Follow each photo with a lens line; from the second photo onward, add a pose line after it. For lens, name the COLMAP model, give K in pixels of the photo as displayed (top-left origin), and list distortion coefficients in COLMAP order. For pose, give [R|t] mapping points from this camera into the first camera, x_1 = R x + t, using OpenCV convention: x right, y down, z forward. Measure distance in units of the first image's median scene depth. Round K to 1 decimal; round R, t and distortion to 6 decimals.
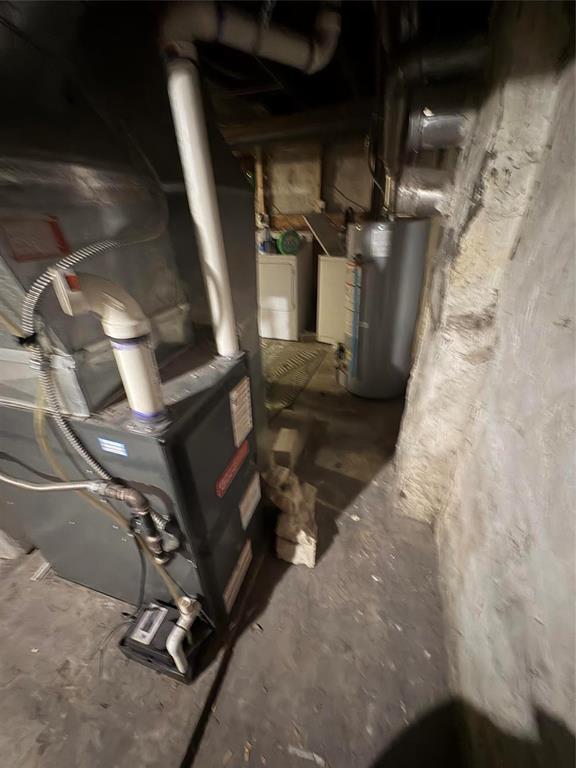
lens RADIAL K [[309.1, 0, 287.7], [0, 309.1, 386.6], [0, 0, 1]] dist [0.004358, 0.000065]
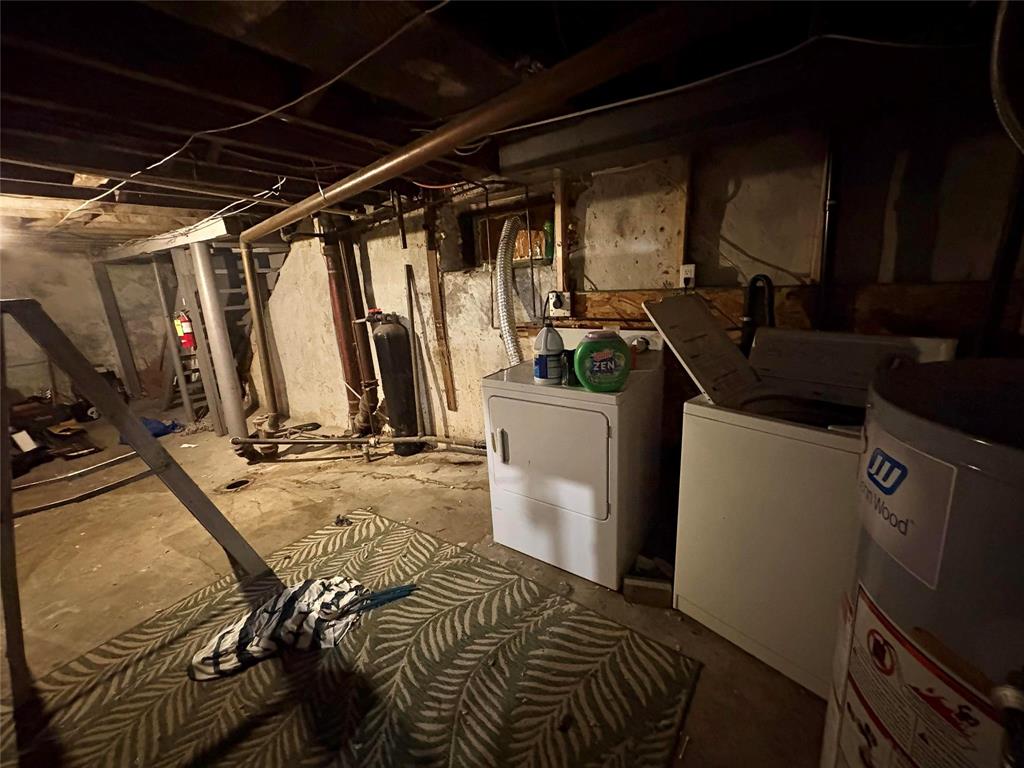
lens RADIAL K [[412.2, 0, 509.6], [0, 412.2, 380.0], [0, 0, 1]] dist [0.004358, 0.000065]
pose [[0.956975, 0.044400, -0.286754, 0.039983], [-0.117177, 0.963196, -0.241914, -0.263714], [0.265459, 0.265107, 0.926957, 0.419912]]
